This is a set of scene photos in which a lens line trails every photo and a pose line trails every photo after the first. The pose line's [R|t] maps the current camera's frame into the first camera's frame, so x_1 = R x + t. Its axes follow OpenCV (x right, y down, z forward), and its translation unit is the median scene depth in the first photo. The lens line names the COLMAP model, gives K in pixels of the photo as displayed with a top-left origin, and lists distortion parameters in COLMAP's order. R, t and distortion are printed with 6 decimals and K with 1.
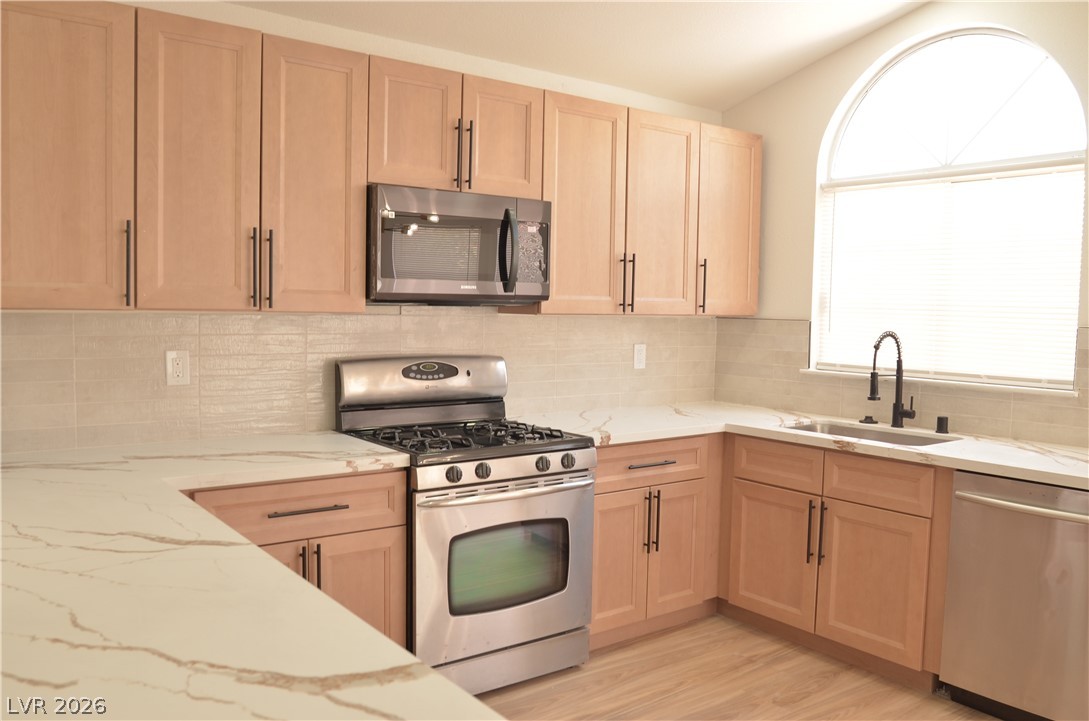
lens RADIAL K [[859.3, 0, 581.9], [0, 859.3, 371.9], [0, 0, 1]] dist [-0.078295, 0.036883]
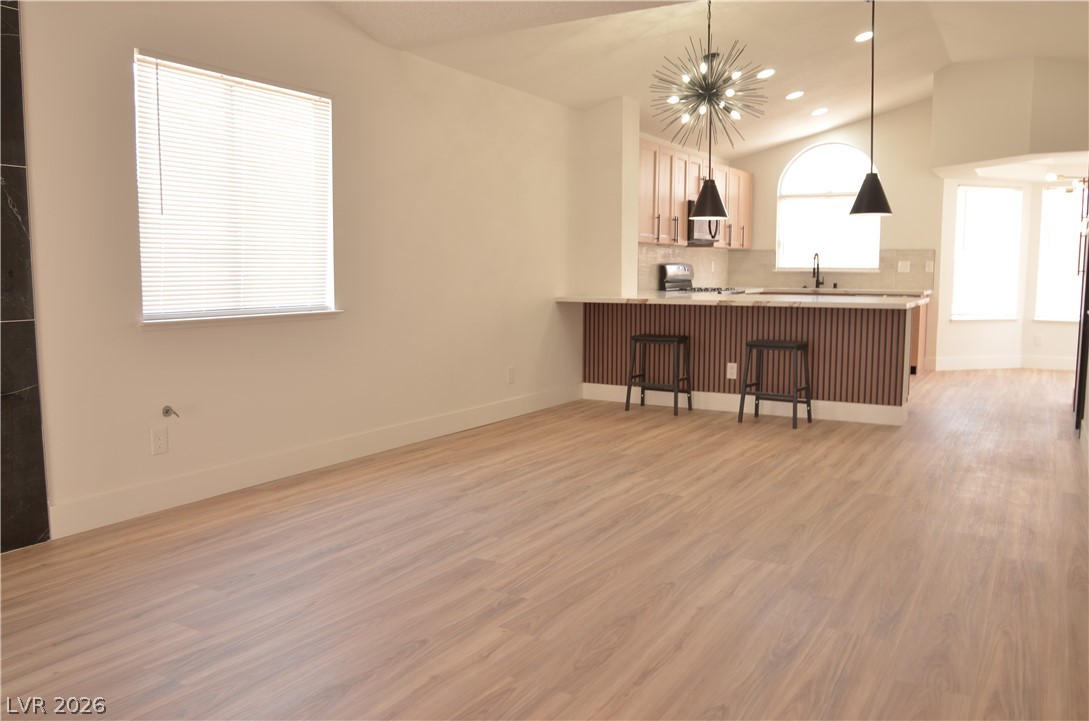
lens RADIAL K [[859.3, 0, 551.4], [0, 859.3, 359.9], [0, 0, 1]] dist [-0.078295, 0.036883]
pose [[0.938793, -0.056371, 0.339837, -1.345628], [0.045126, 0.998143, 0.040910, 0.140985], [-0.341513, -0.023070, 0.939594, -1.249880]]
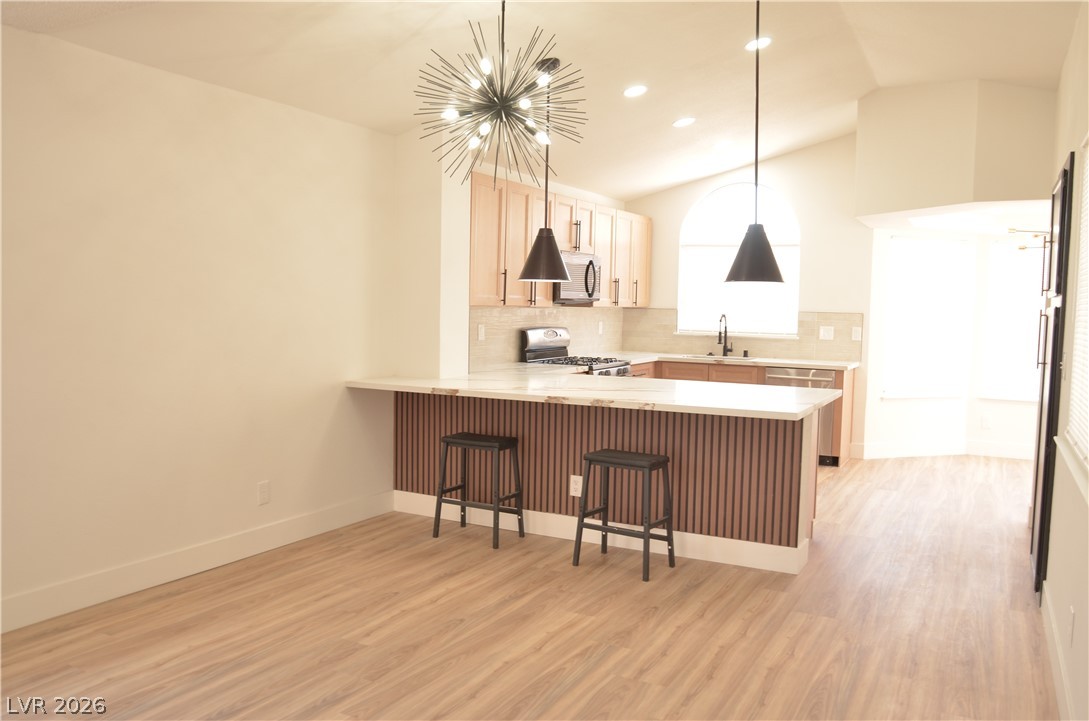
lens RADIAL K [[859.3, 0, 549.4], [0, 859.3, 360.8], [0, 0, 1]] dist [-0.078295, 0.036883]
pose [[0.922780, -0.029087, 0.384228, -0.921012], [0.029697, 0.999549, 0.004348, 0.052194], [-0.384182, 0.007398, 0.923228, -0.903191]]
